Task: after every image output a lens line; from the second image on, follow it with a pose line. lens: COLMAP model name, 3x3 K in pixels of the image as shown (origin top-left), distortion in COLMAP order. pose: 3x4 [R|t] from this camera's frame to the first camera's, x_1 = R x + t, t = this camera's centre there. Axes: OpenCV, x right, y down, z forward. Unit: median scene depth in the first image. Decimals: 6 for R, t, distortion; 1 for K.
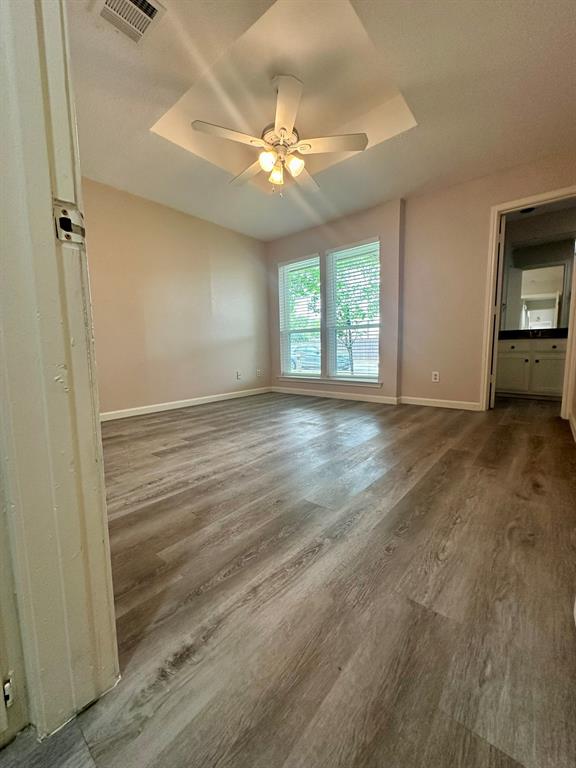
lens RADIAL K [[306.7, 0, 285.8], [0, 306.7, 387.4], [0, 0, 1]] dist [-0.003257, 0.000636]
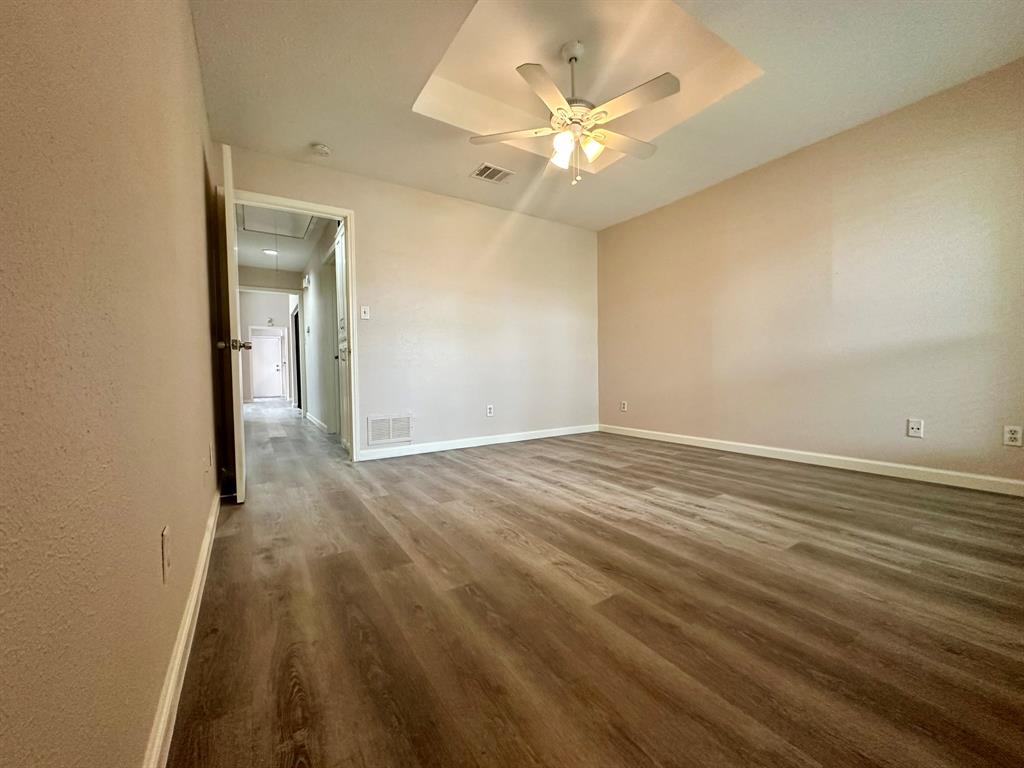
lens RADIAL K [[409.0, 0, 510.4], [0, 409.0, 377.6], [0, 0, 1]] dist [-0.003257, 0.000636]
pose [[-0.298625, 0.041229, -0.953480, 1.243322], [-0.095899, 0.992714, 0.072961, -0.219565], [0.949540, 0.113226, -0.292495, 1.417297]]
